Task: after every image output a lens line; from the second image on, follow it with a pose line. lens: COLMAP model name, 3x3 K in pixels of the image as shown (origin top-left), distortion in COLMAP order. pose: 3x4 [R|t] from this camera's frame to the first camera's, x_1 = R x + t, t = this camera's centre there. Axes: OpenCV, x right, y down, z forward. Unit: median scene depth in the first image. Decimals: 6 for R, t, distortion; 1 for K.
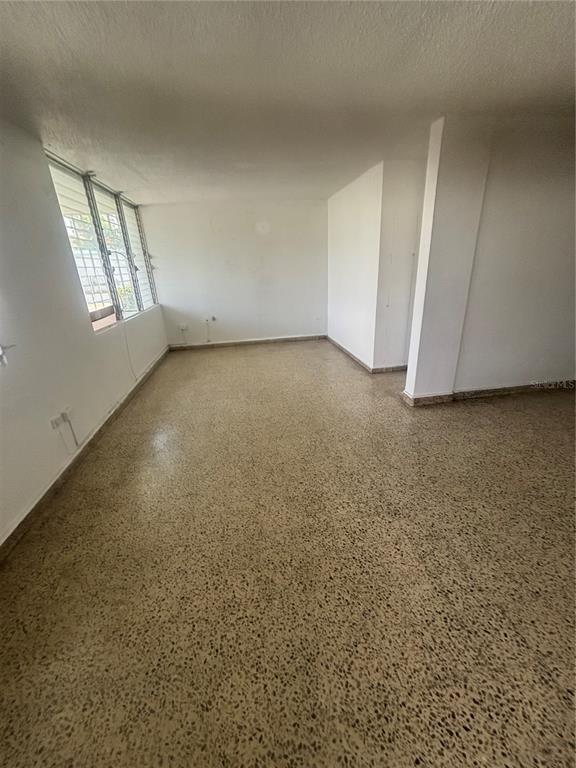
lens RADIAL K [[311.6, 0, 291.0], [0, 311.6, 383.7], [0, 0, 1]] dist [0.000898, 0.000091]
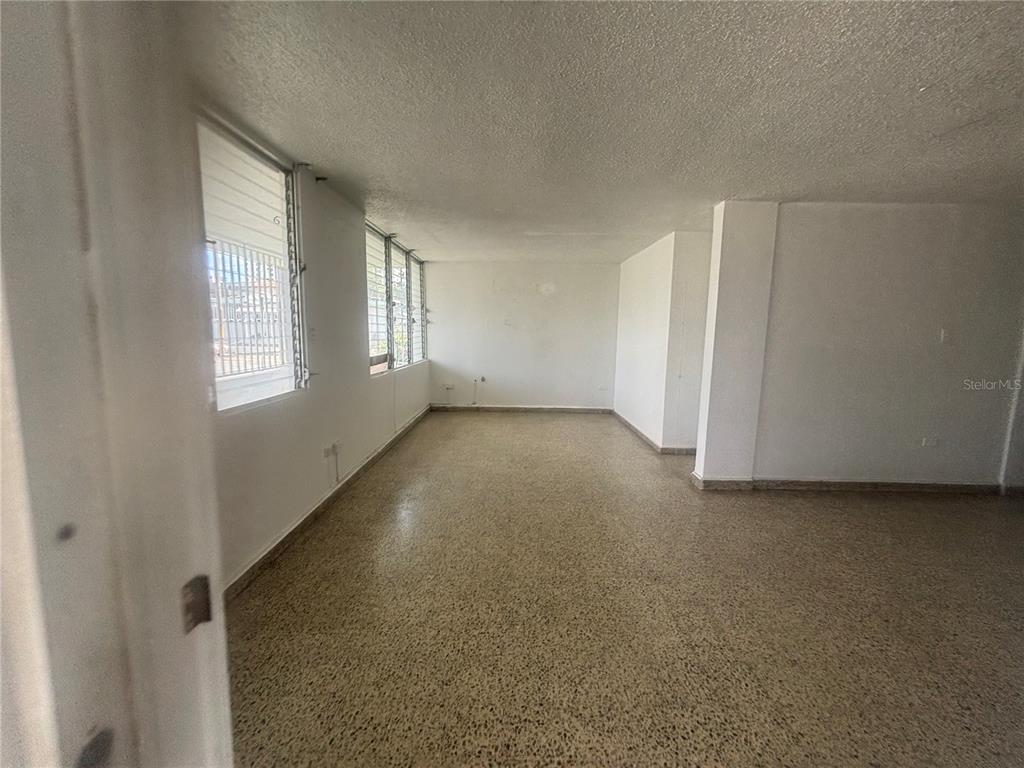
lens RADIAL K [[415.4, 0, 507.5], [0, 415.4, 380.9], [0, 0, 1]] dist [0.000898, 0.000091]
pose [[0.982290, 0.083145, -0.167907, 0.040152], [-0.120841, 0.965991, -0.228603, 0.119658], [0.143189, 0.244844, 0.958931, -0.255424]]
